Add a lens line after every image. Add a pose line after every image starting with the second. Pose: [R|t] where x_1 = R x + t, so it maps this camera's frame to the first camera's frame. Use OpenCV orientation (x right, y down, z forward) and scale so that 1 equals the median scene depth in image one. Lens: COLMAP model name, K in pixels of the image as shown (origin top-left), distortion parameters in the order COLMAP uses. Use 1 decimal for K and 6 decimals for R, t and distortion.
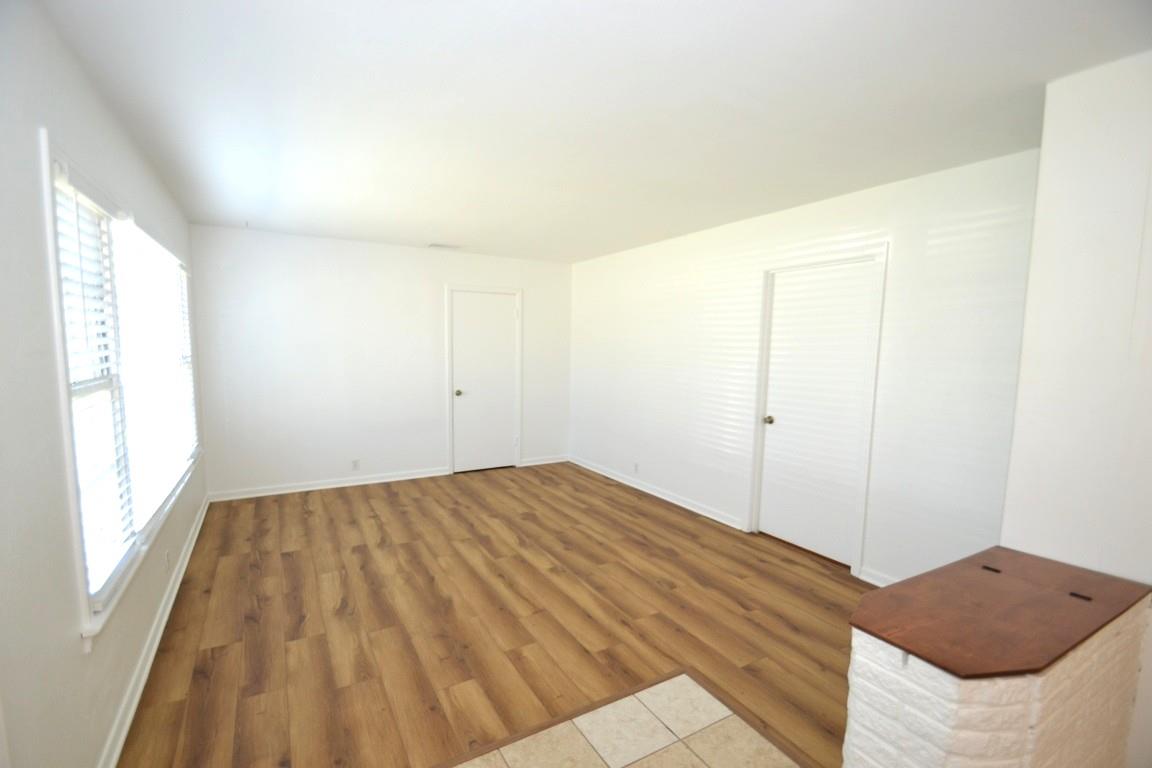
lens RADIAL K [[510.1, 0, 551.1], [0, 510.1, 390.1], [0, 0, 1]] dist [-0.008244, -0.001753]
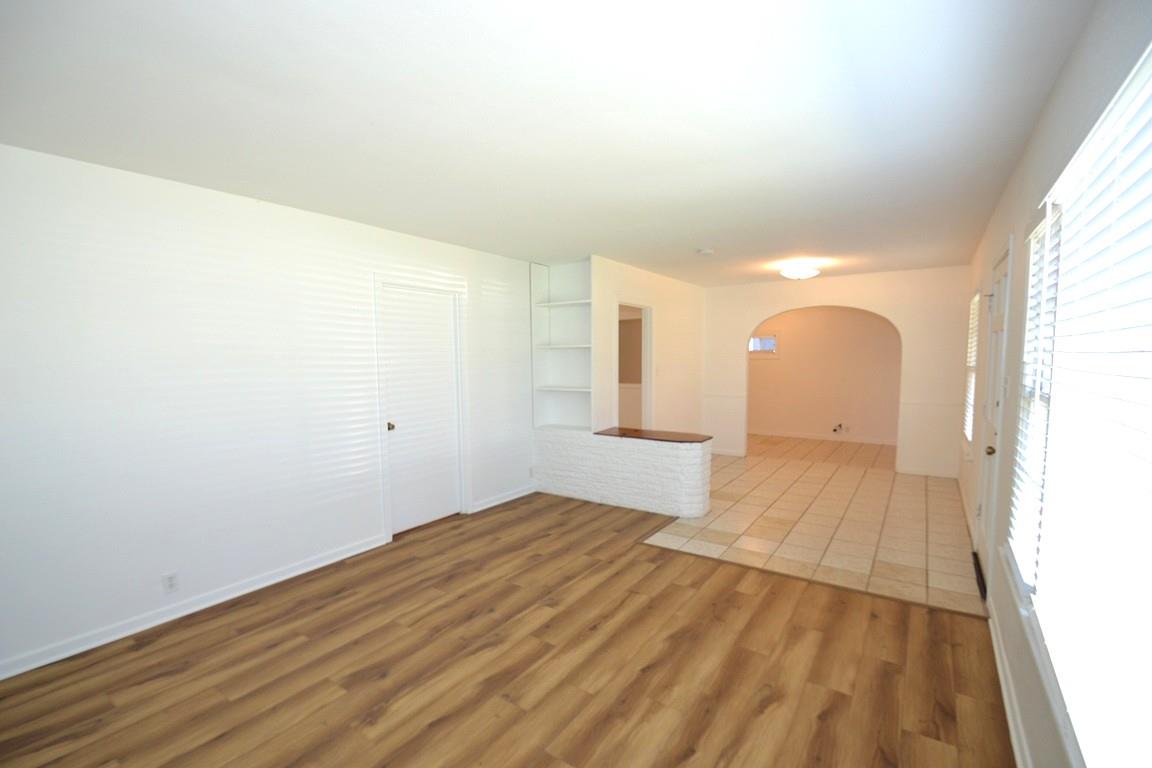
lens RADIAL K [[510.1, 0, 573.8], [0, 510.1, 387.0], [0, 0, 1]] dist [-0.008244, -0.001753]
pose [[-0.449964, -0.067634, 0.890482, -0.841630], [0.083744, 0.989539, 0.117473, -0.142181], [-0.889112, 0.127431, -0.439593, 1.396588]]
